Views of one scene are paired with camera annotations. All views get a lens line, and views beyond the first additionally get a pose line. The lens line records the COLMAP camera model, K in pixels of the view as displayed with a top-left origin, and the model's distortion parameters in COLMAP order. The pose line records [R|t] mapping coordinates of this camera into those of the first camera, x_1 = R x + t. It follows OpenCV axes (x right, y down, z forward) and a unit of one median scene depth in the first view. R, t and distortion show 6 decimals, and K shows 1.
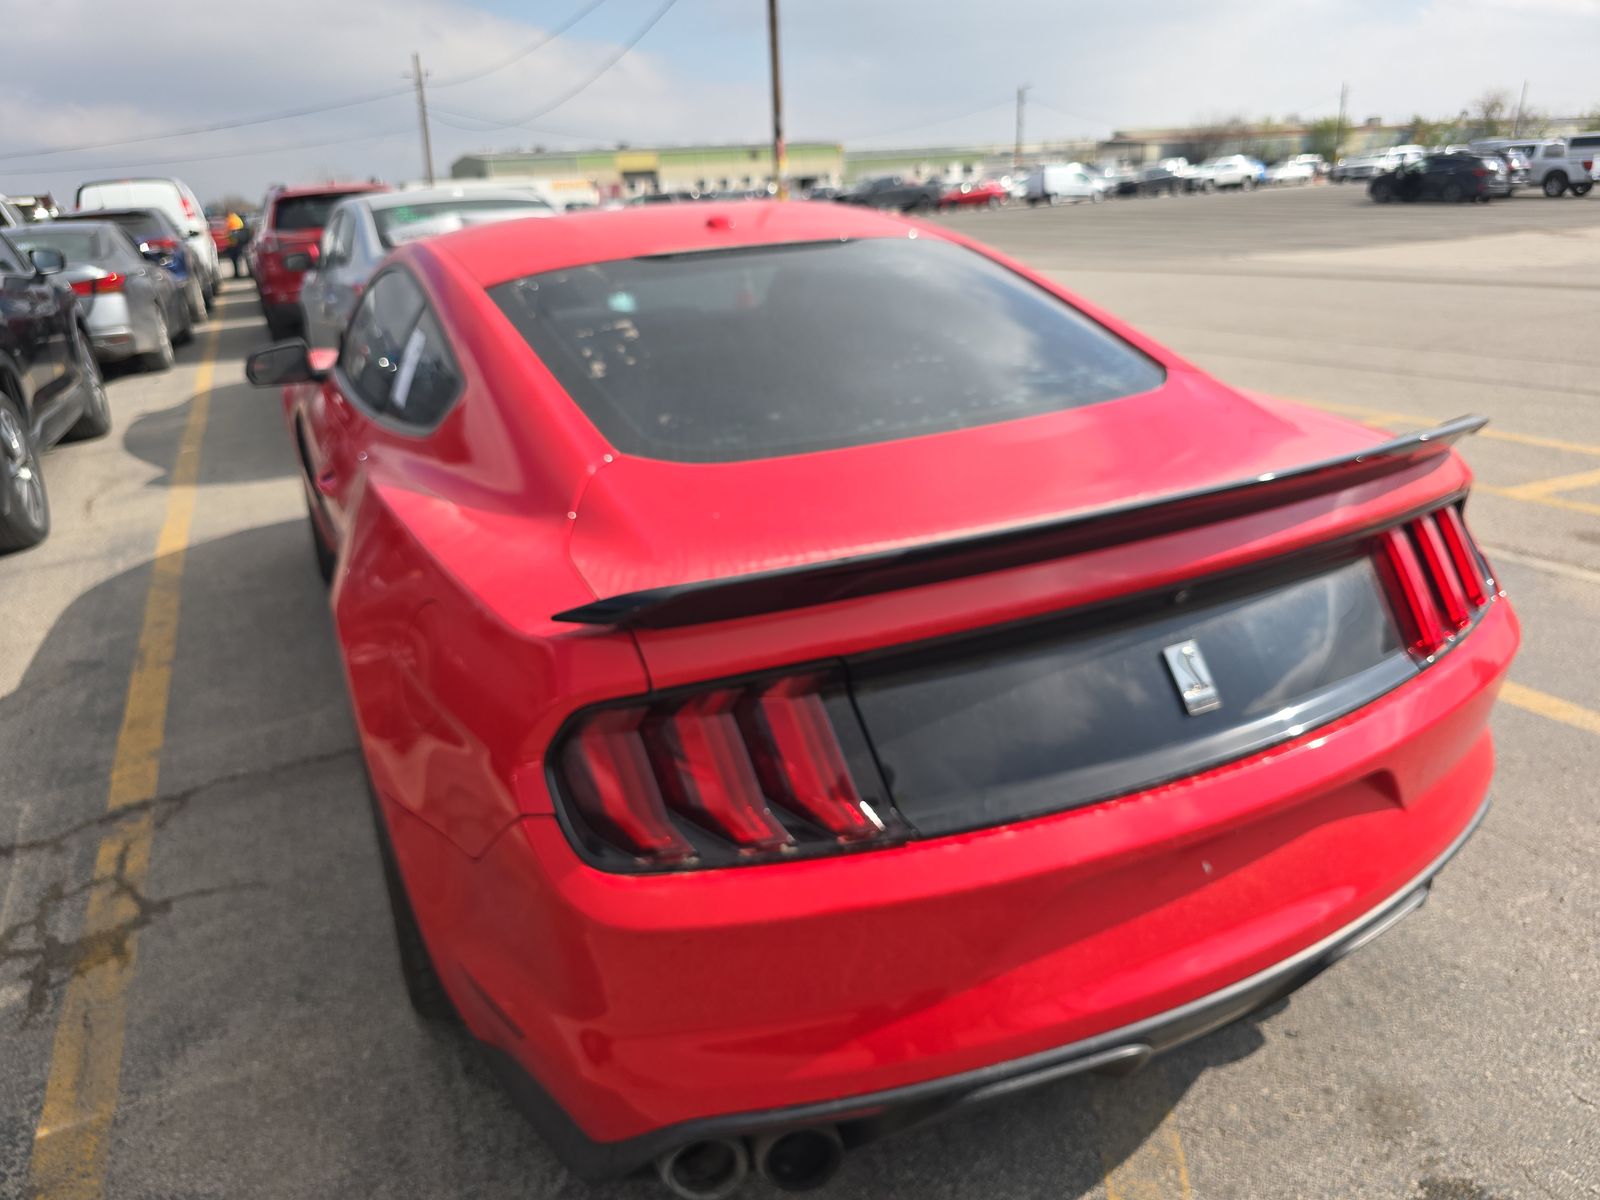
lens RADIAL K [[1092.4, 0, 800.0], [0, 1092.4, 600.0], [0, 0, 1]] dist [0.038210, -0.037031]
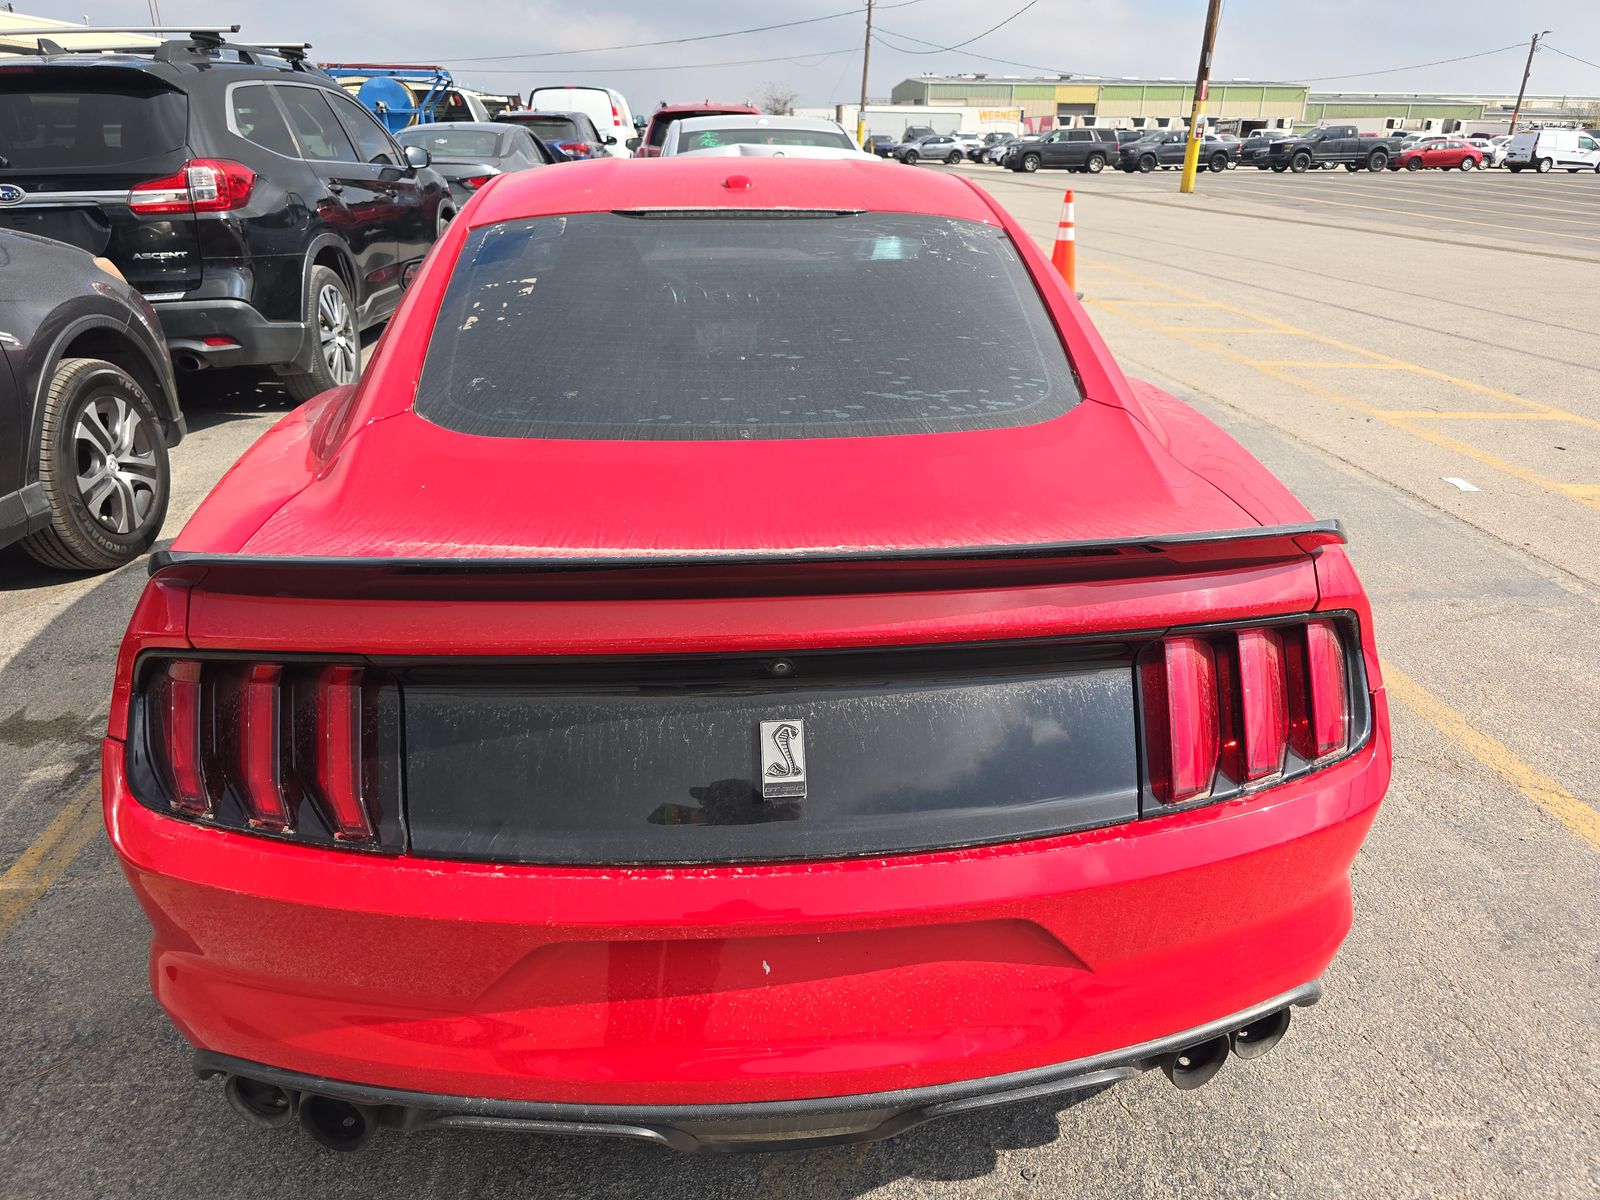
lens RADIAL K [[1066.0, 0, 800.0], [0, 1066.0, 600.0], [0, 0, 1]] dist [0.071847, -0.066608]
pose [[0.933464, 0.200183, -0.297611, 0.426452], [-0.181985, 0.979360, 0.087950, -0.095189], [0.309075, -0.027938, 0.950627, 0.129295]]
